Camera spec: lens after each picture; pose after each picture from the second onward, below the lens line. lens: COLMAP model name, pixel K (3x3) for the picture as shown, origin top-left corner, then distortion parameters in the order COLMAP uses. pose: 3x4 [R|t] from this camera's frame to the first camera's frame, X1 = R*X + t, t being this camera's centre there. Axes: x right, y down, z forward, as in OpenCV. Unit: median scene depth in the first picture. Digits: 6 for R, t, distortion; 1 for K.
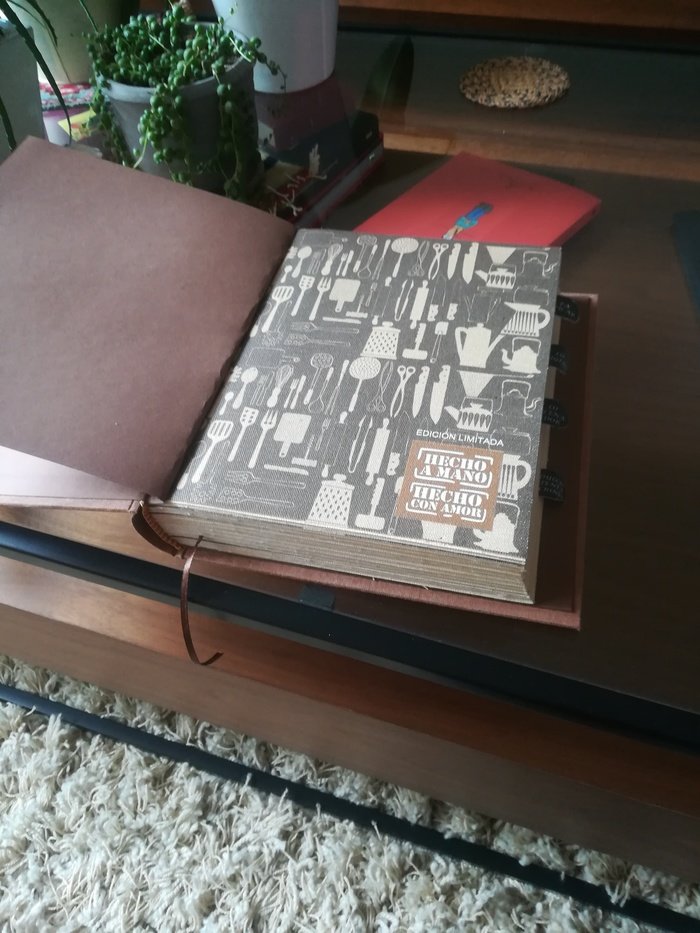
lens RADIAL K [[753.8, 0, 351.5], [0, 753.8, 467.3], [0, 0, 1]] dist [-0.011447, -0.013557]
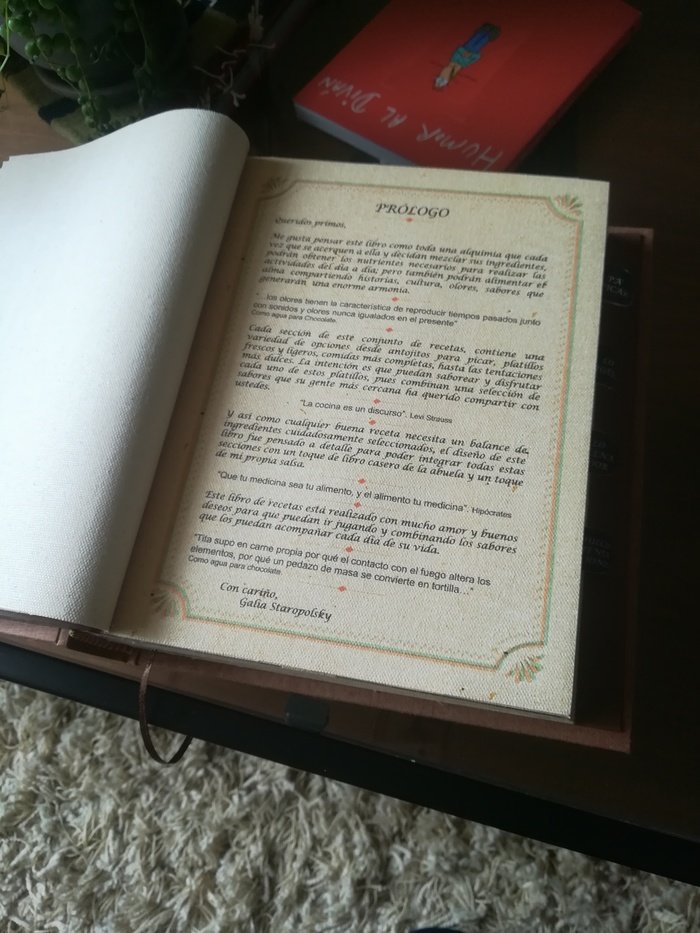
lens RADIAL K [[753.8, 0, 348.1], [0, 753.8, 466.3], [0, 0, 1]] dist [-0.011447, -0.013557]
pose [[0.997997, -0.063263, -0.000014, 0.009635], [0.060321, 0.951529, 0.301586, -0.195973], [-0.019066, -0.300983, 0.953439, 0.181050]]
